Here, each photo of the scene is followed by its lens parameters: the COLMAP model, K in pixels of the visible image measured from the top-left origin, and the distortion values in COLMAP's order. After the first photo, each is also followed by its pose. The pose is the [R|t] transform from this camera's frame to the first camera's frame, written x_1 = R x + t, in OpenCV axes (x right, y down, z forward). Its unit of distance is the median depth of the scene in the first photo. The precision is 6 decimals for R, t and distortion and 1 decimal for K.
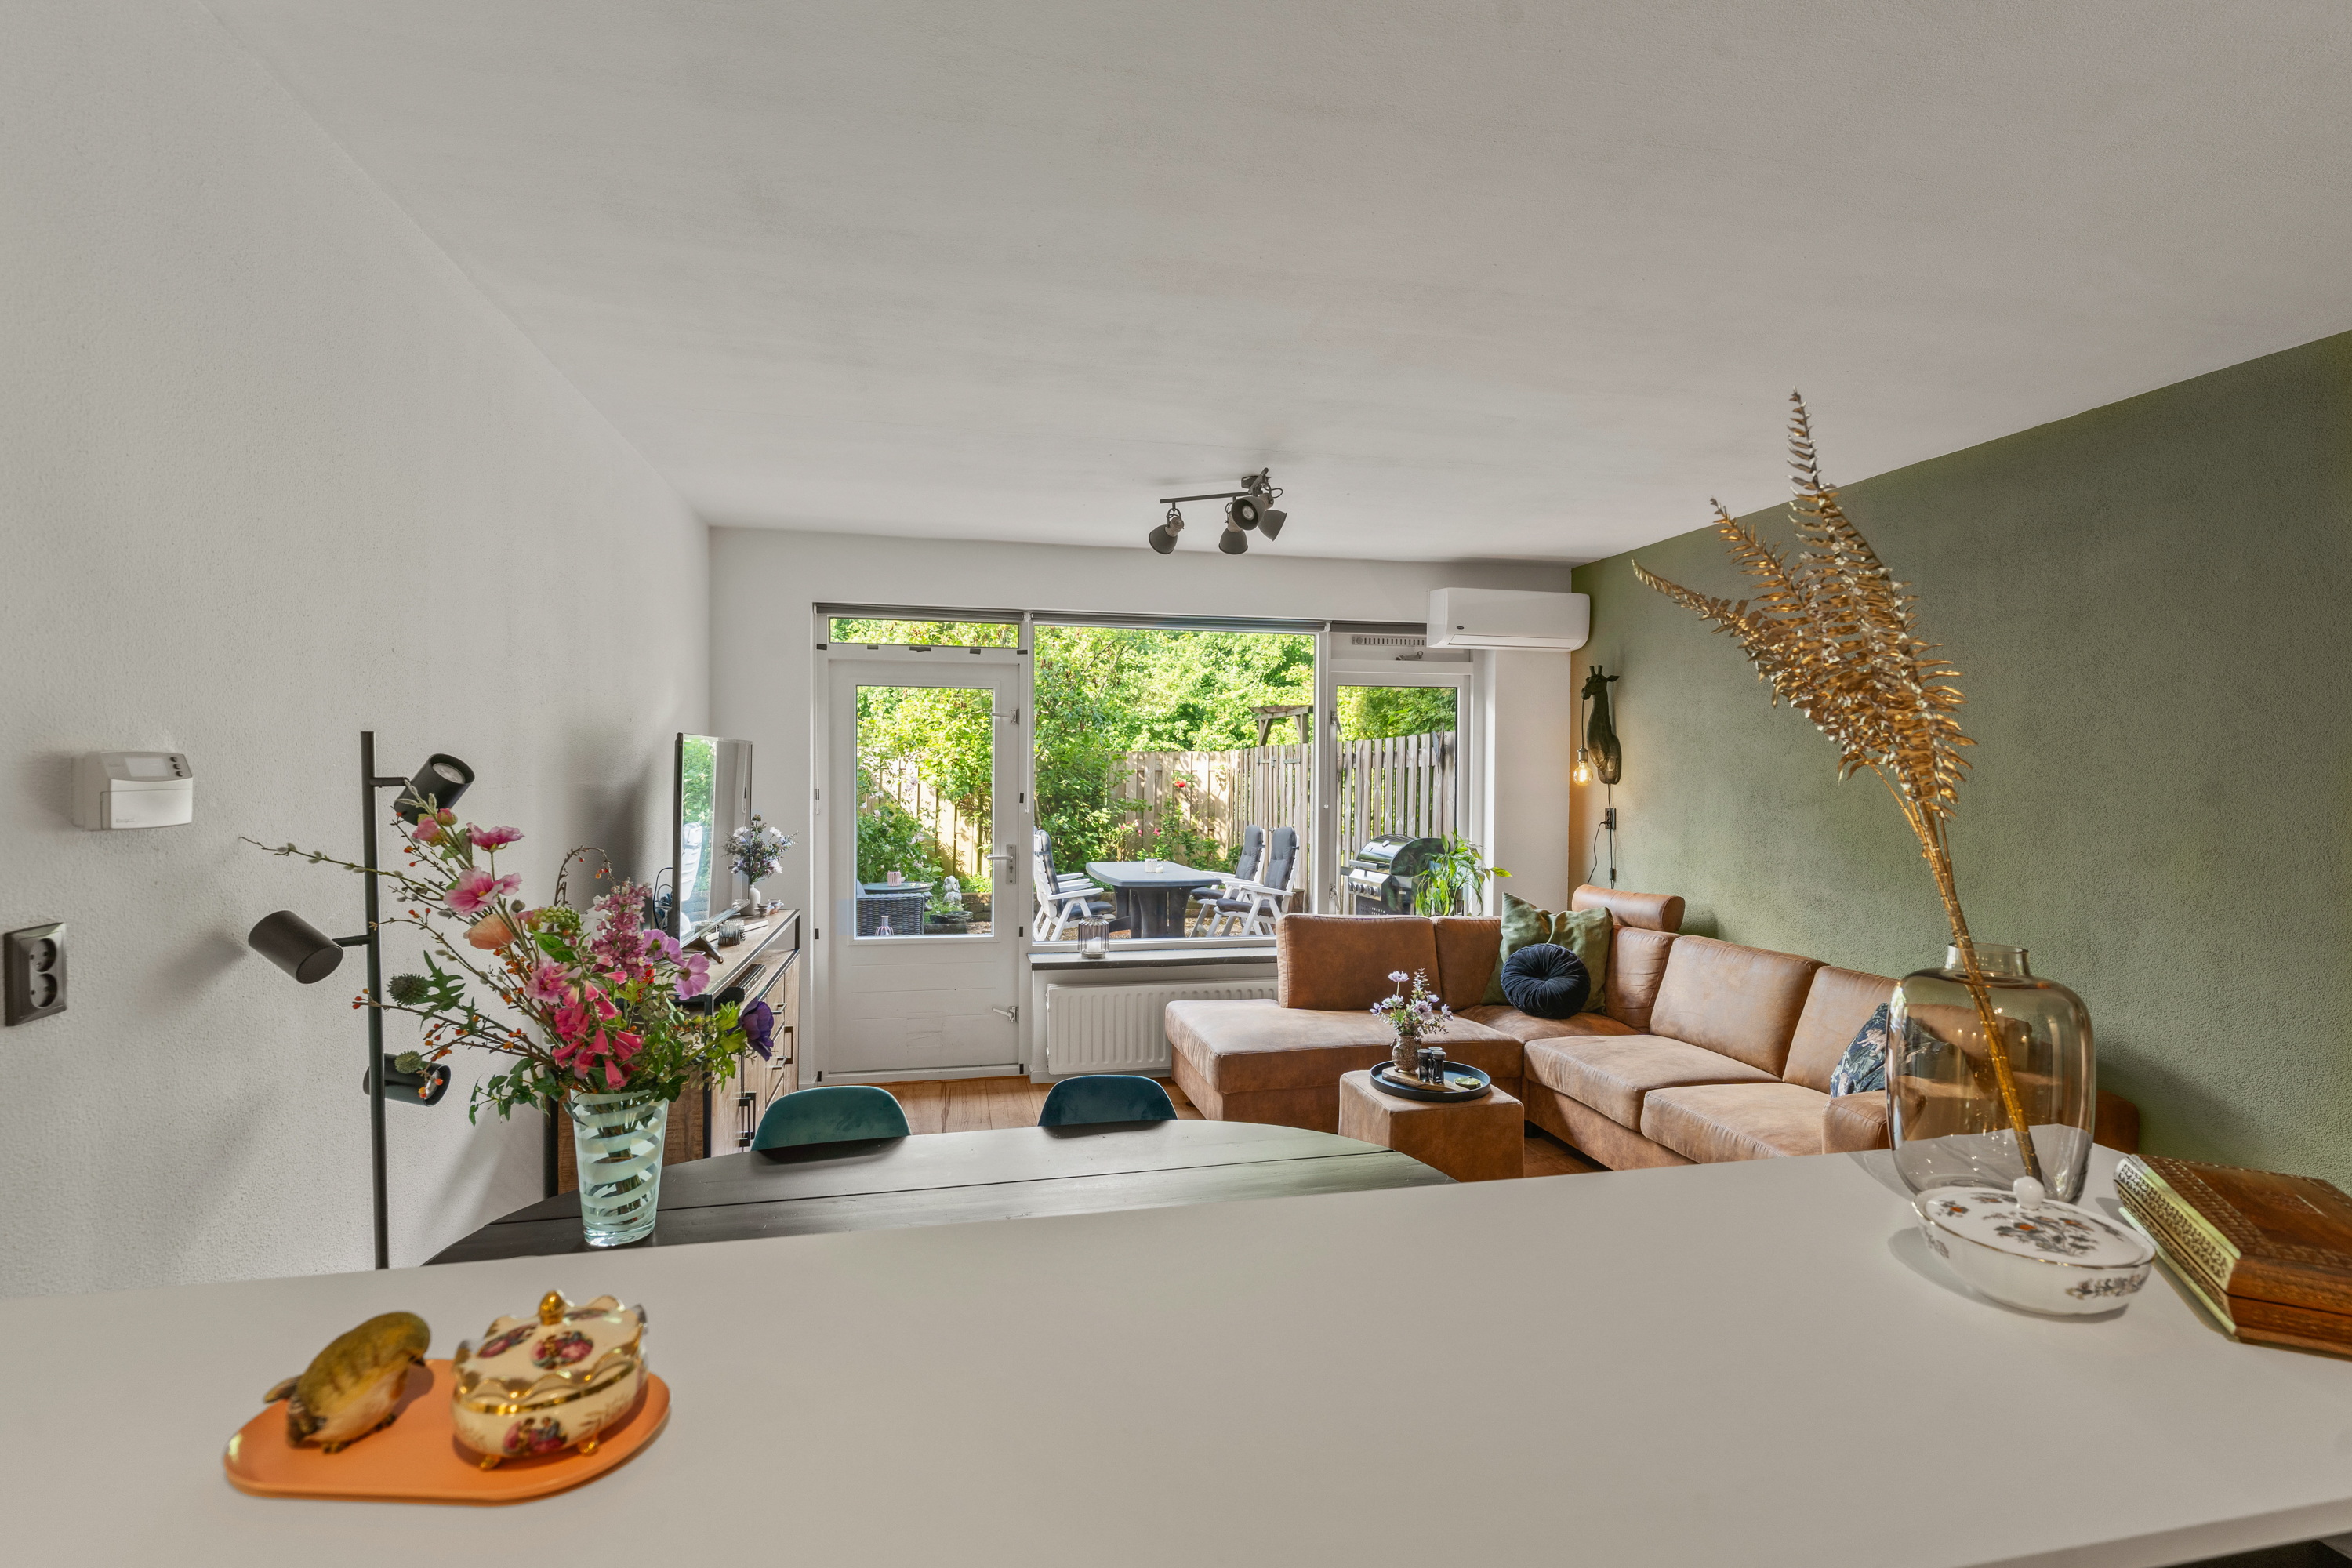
lens RADIAL K [[1121.3, 0, 1191.1], [0, 1121.3, 779.3], [0, 0, 1]] dist [0.002198, 0.000267]
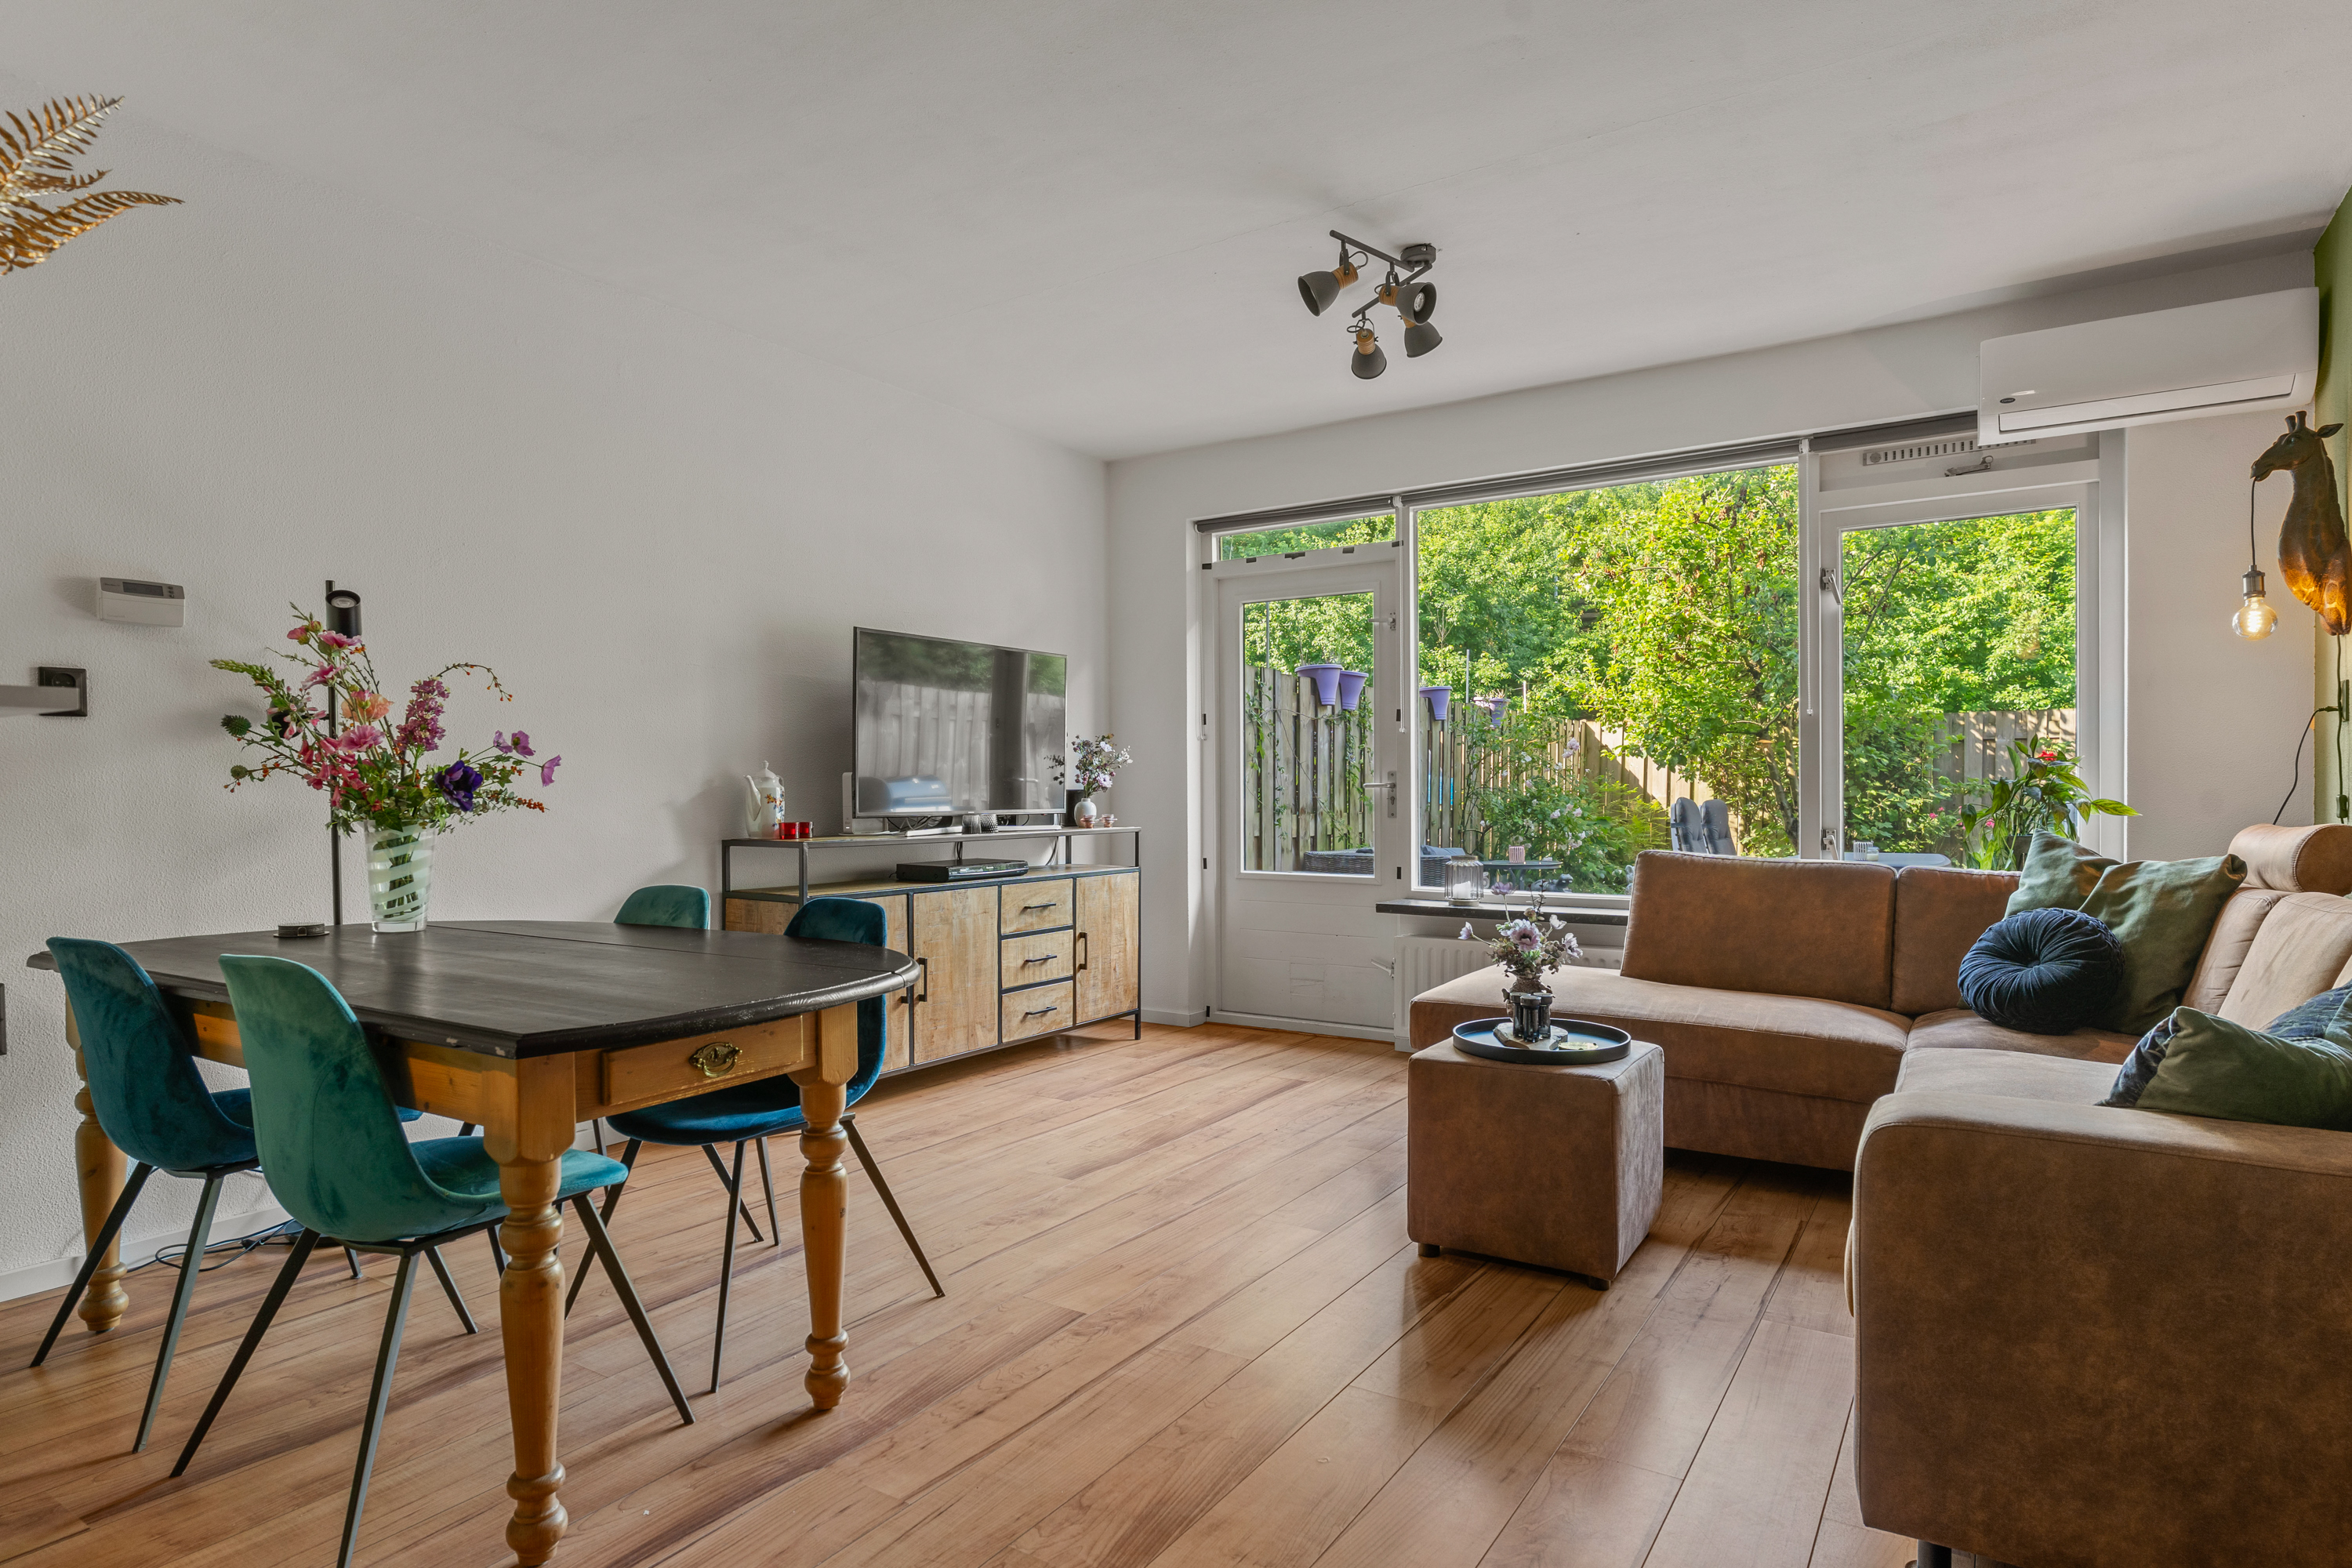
lens RADIAL K [[1285.4, 0, 1176.0], [0, 1285.4, 784.0], [0, 0, 1]] dist [0.005178, 0.002301]
pose [[0.702579, -0.011191, -0.711517, 0.431137], [0.003599, 0.999919, -0.012174, 0.081580], [0.711596, 0.005992, 0.702563, 0.195622]]
